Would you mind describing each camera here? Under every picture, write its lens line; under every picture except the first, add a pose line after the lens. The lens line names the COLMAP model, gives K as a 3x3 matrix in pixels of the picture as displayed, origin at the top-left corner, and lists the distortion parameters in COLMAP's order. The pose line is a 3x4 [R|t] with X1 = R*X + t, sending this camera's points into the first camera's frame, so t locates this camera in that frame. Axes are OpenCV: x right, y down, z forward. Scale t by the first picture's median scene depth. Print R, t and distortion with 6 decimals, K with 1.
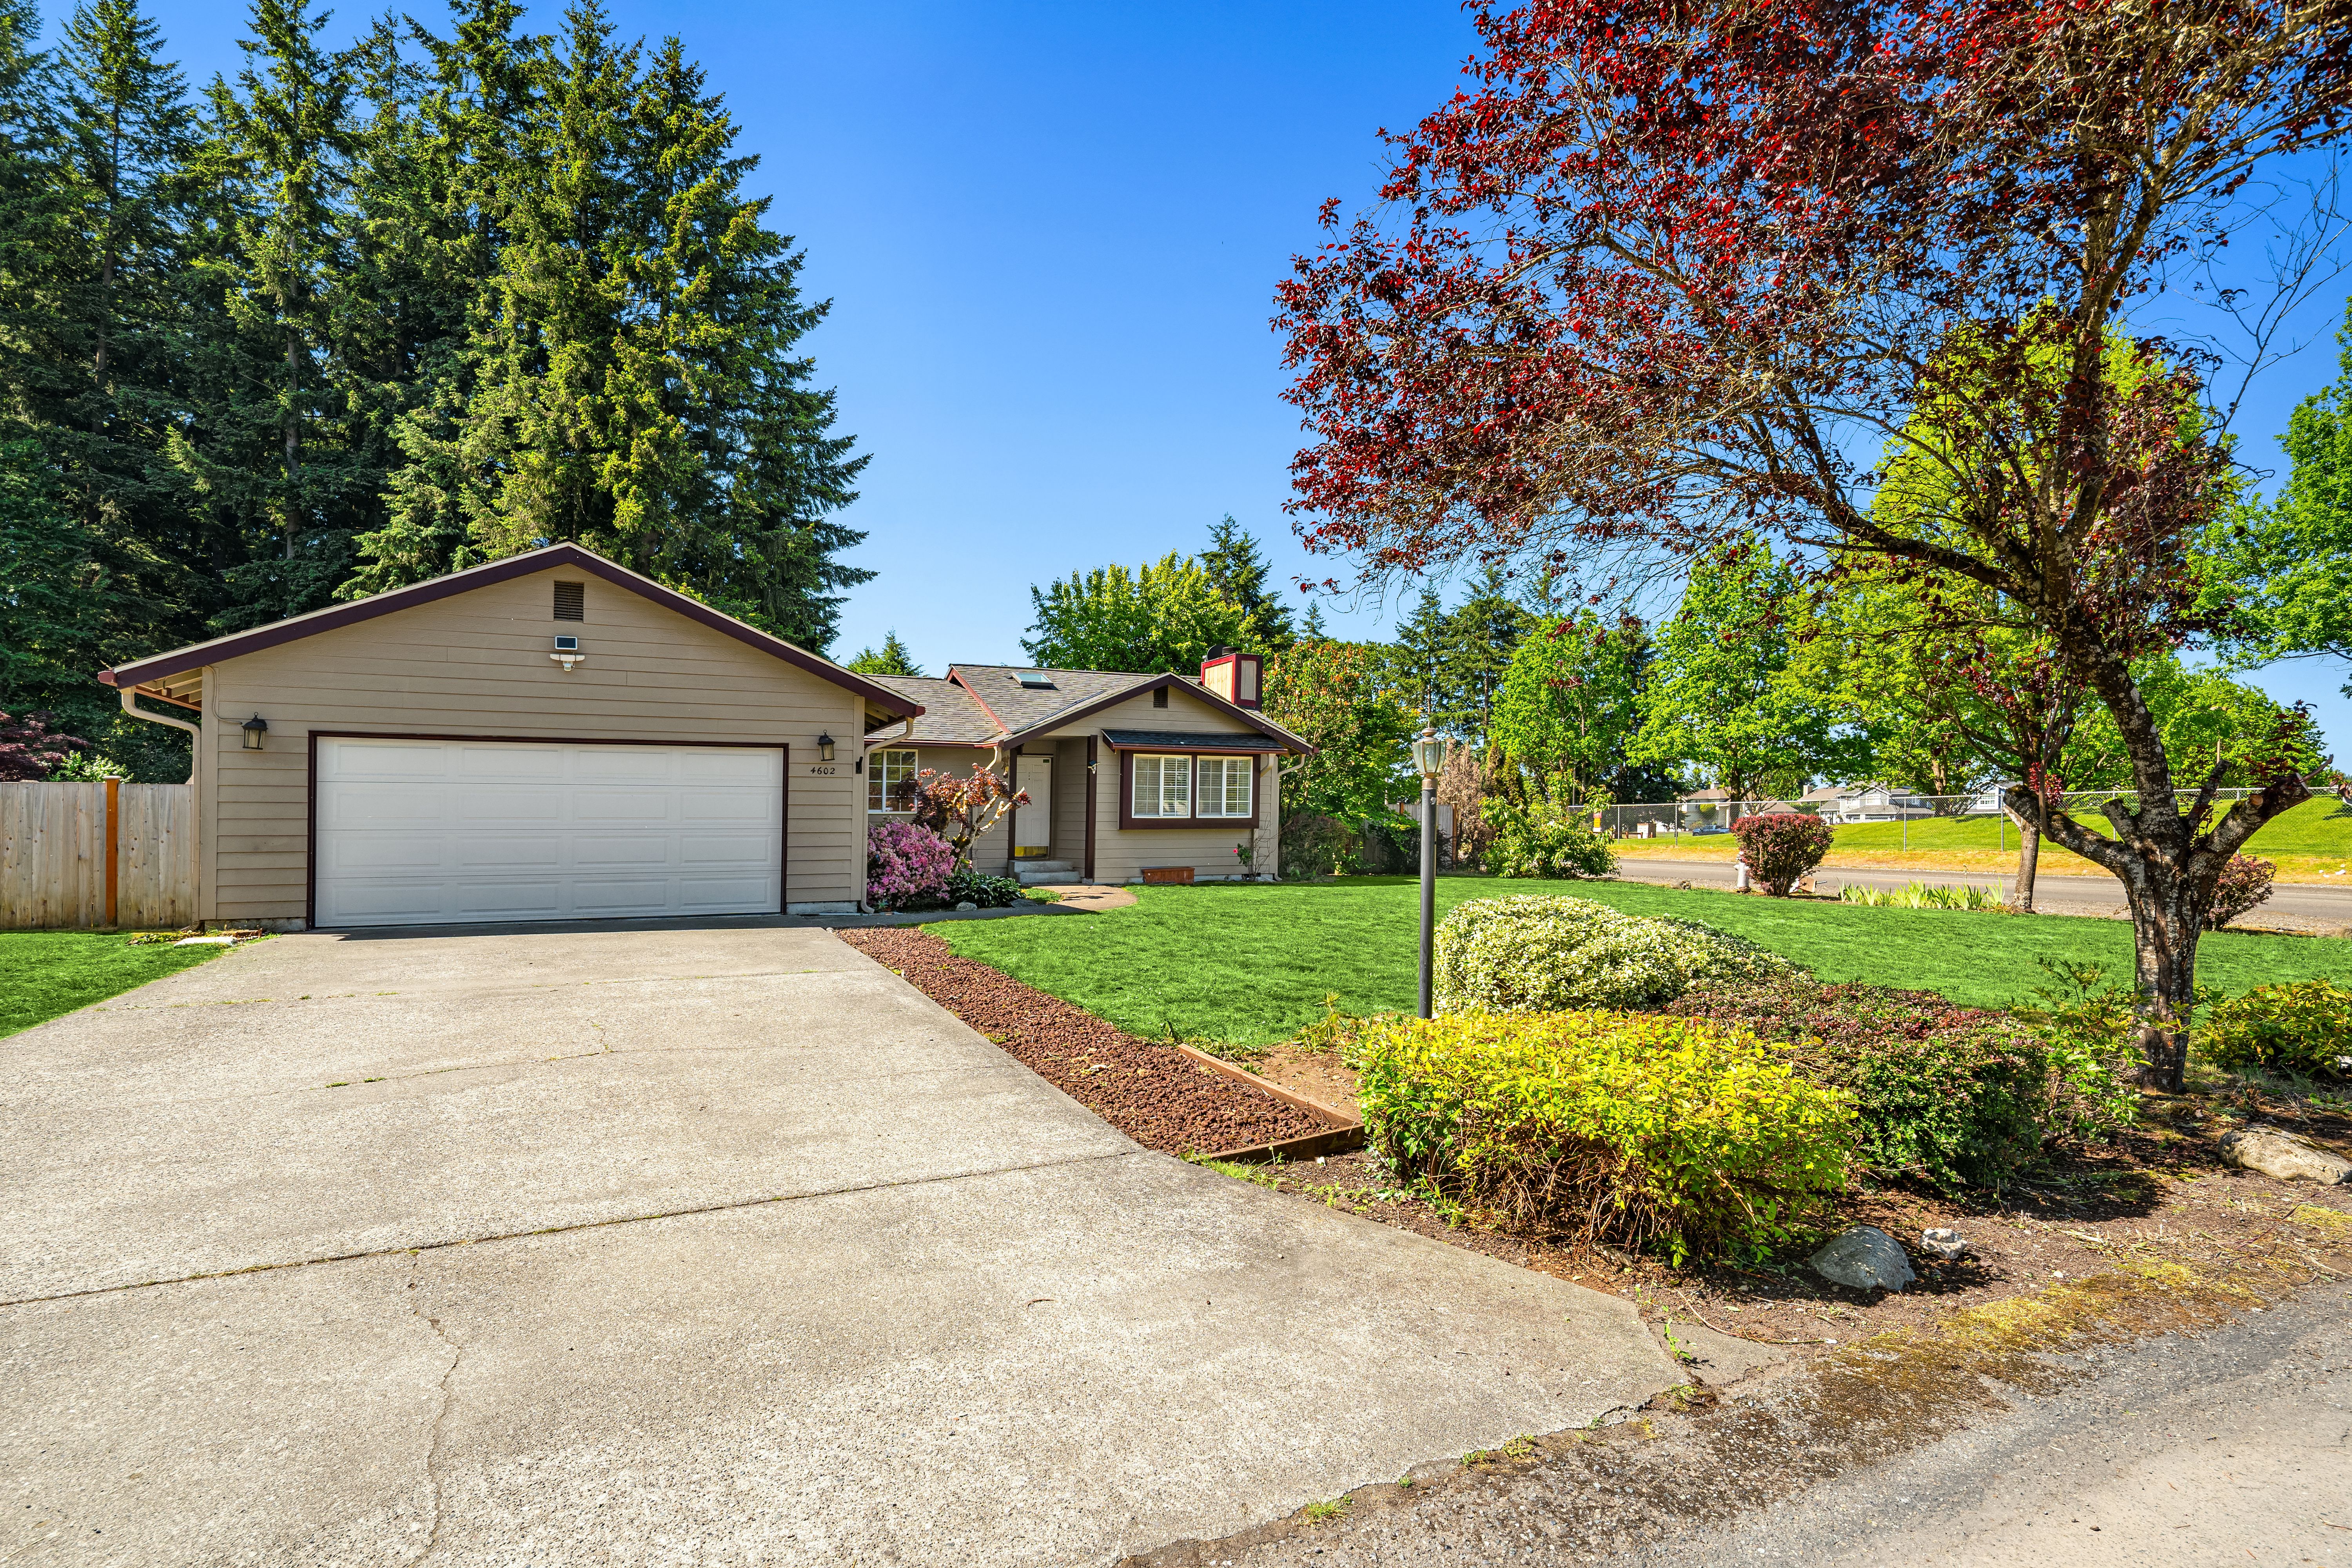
lens RADIAL K [[1160.8, 0, 1169.9], [0, 1160.8, 805.0], [0, 0, 1]] dist [0.003042, -0.002199]
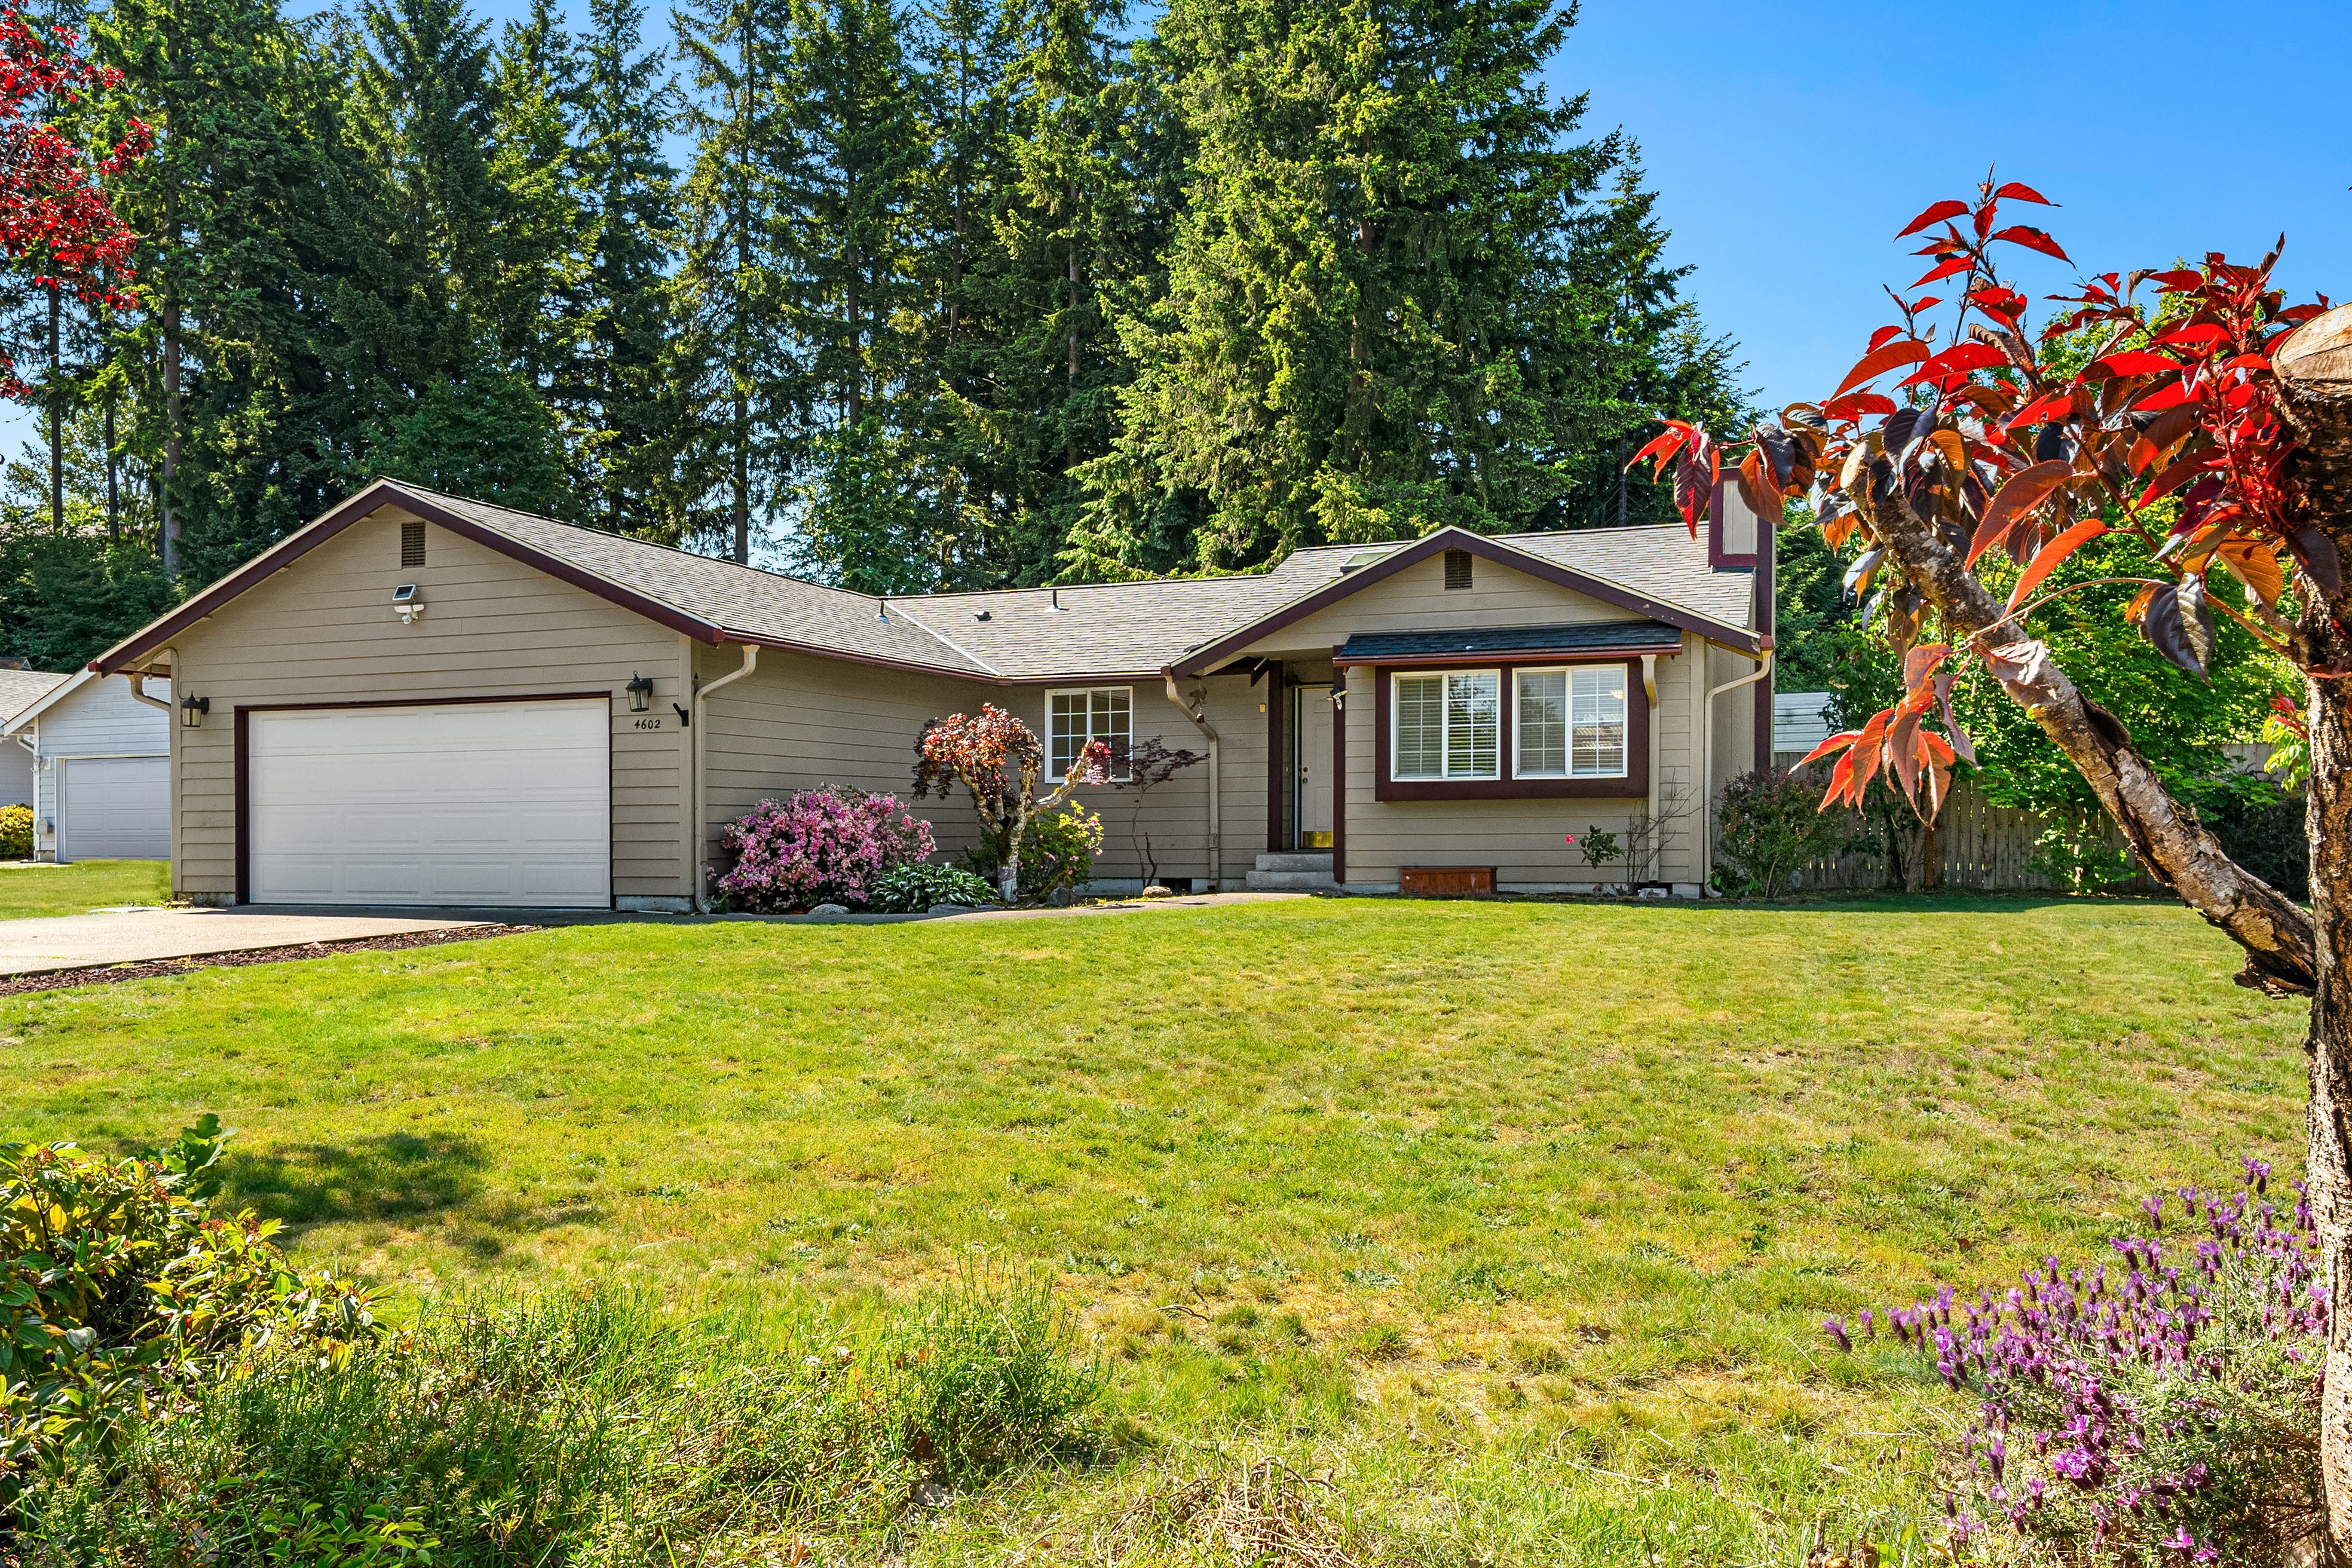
lens RADIAL K [[1768.7, 0, 1176.7], [0, 1768.7, 800.9], [0, 0, 1]] dist [0.000135, 0.001679]
pose [[0.703278, -0.012600, -0.710803, 0.525047], [0.019481, 0.999809, 0.001552, 0.017484], [0.710647, -0.014939, 0.703390, 0.290798]]
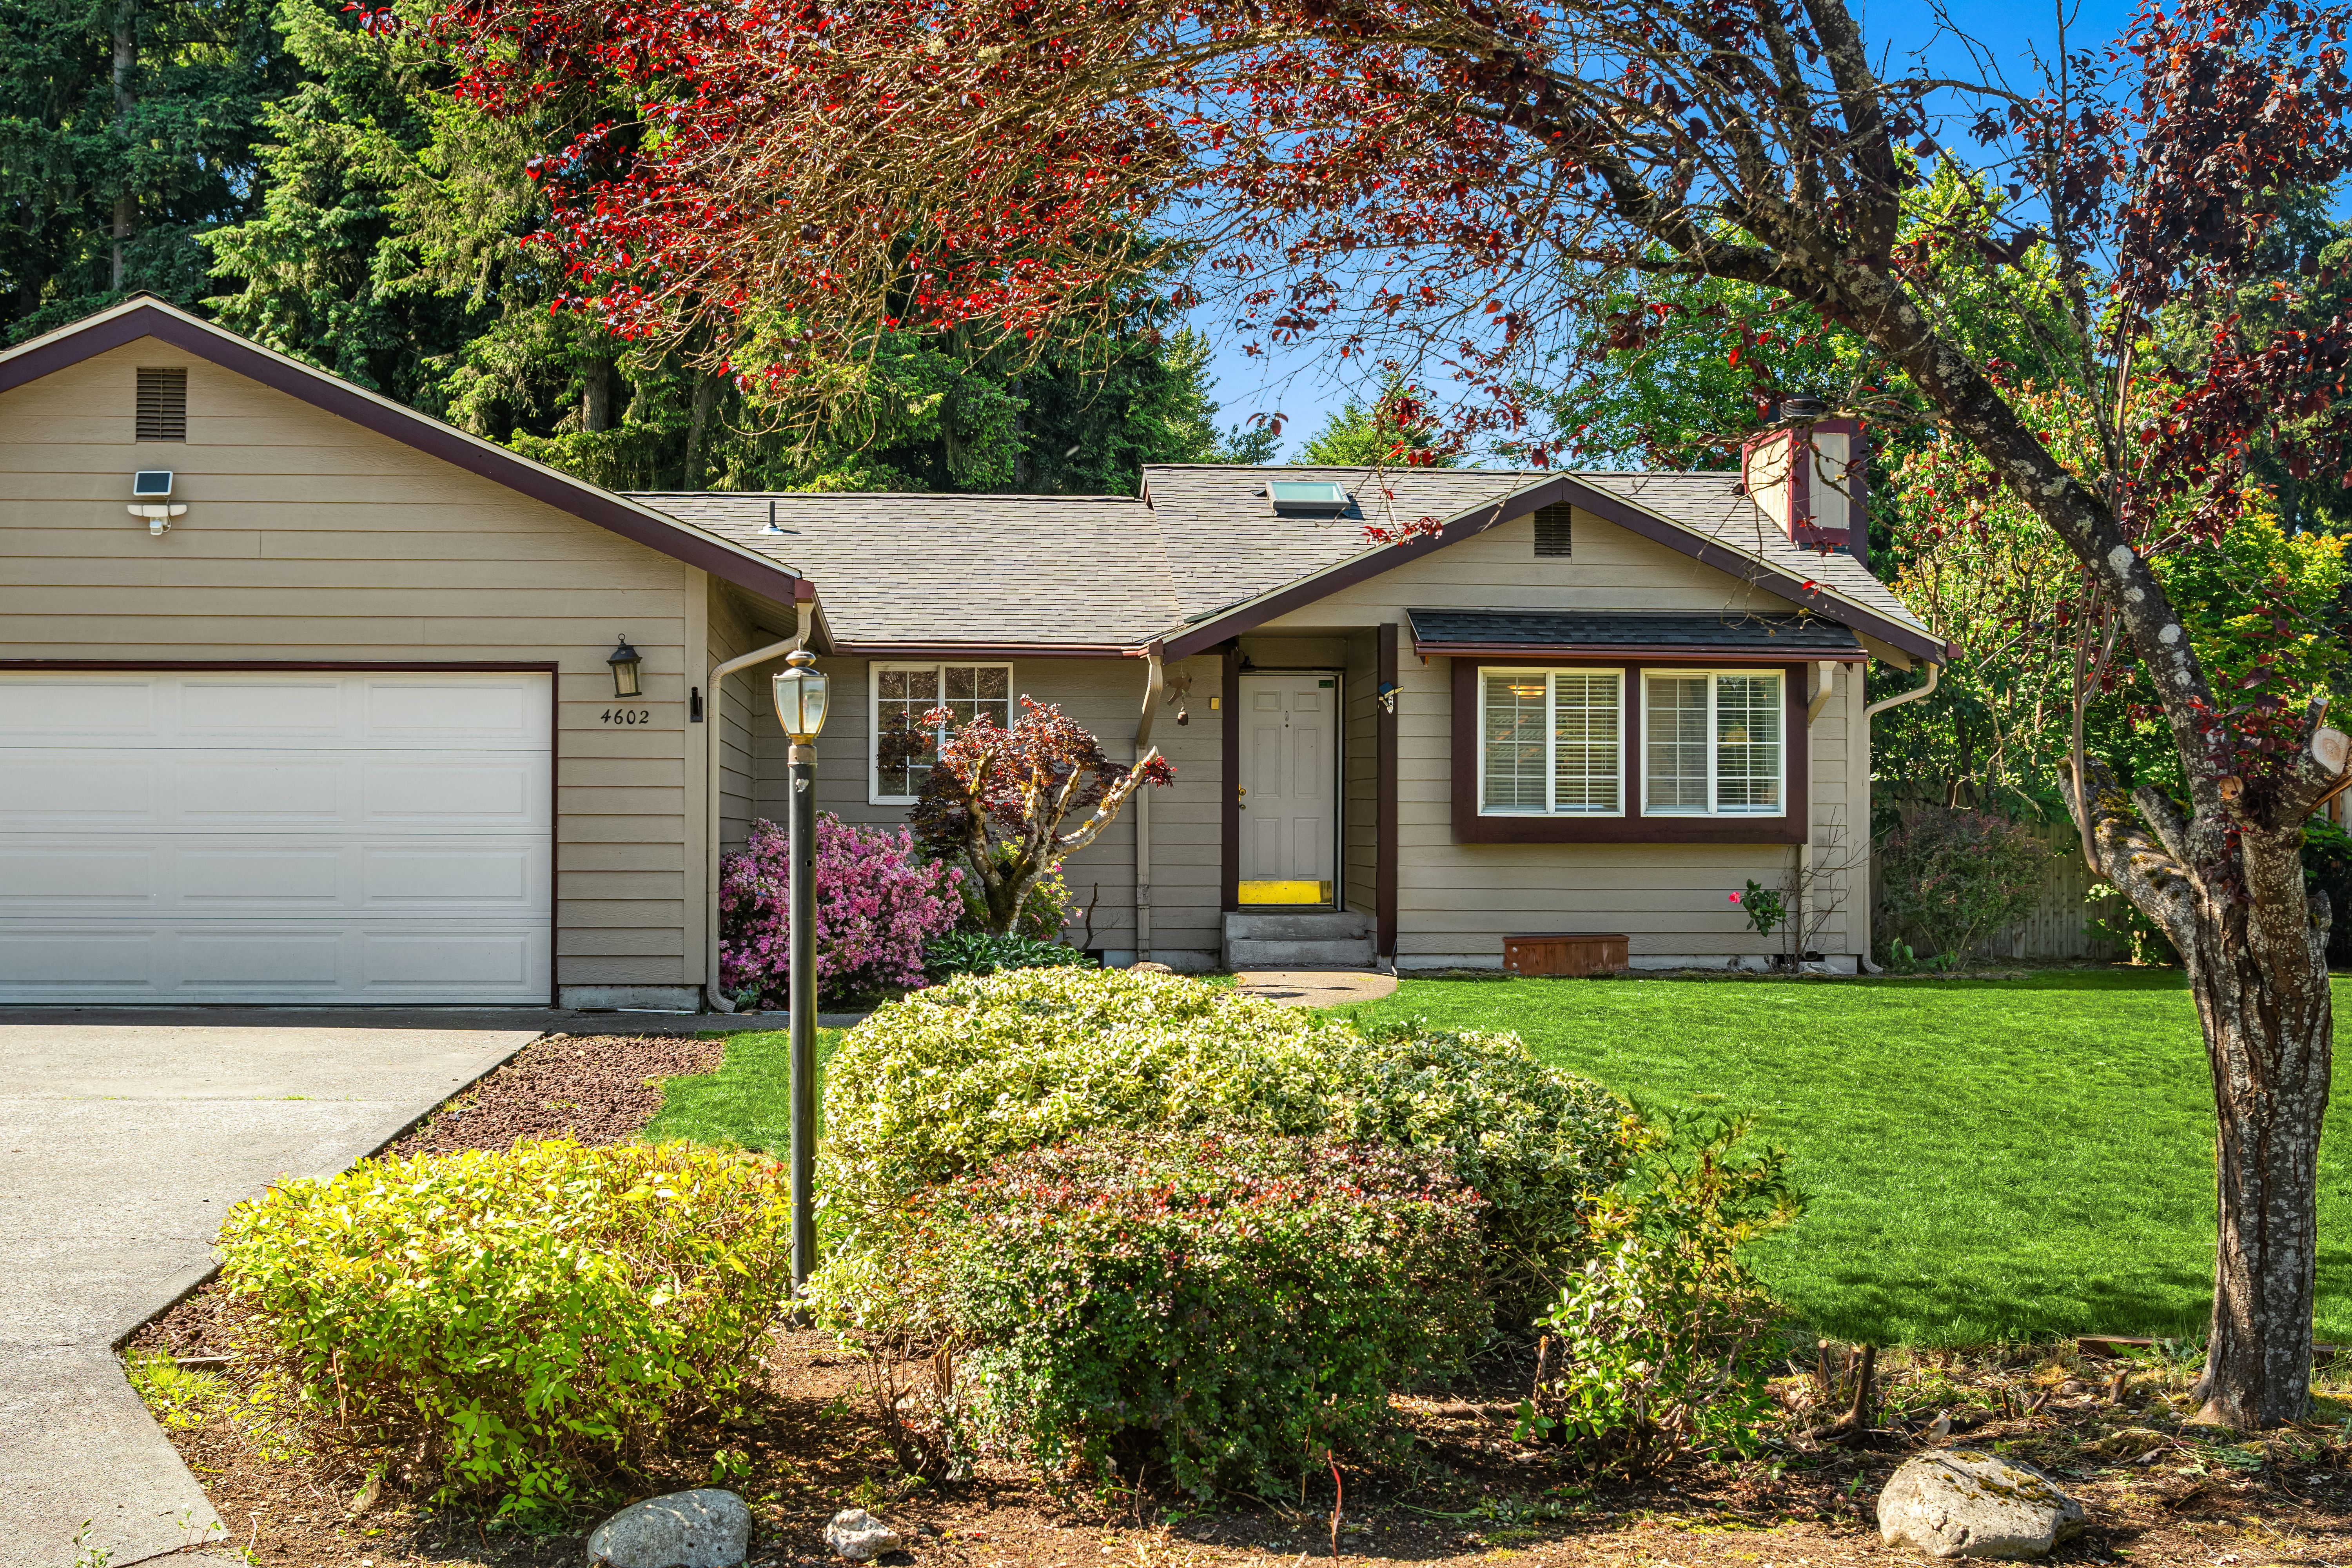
lens RADIAL K [[2974.7, 0, 1173.1], [0, 2974.7, 784.3], [0, 0, 1]] dist [-0.080946, 0.000000]
pose [[0.938866, 0.000569, -0.344284, 0.238086], [-0.000174, 0.999999, 0.001177, -0.001849], [0.344284, -0.001045, 0.938865, -0.065848]]
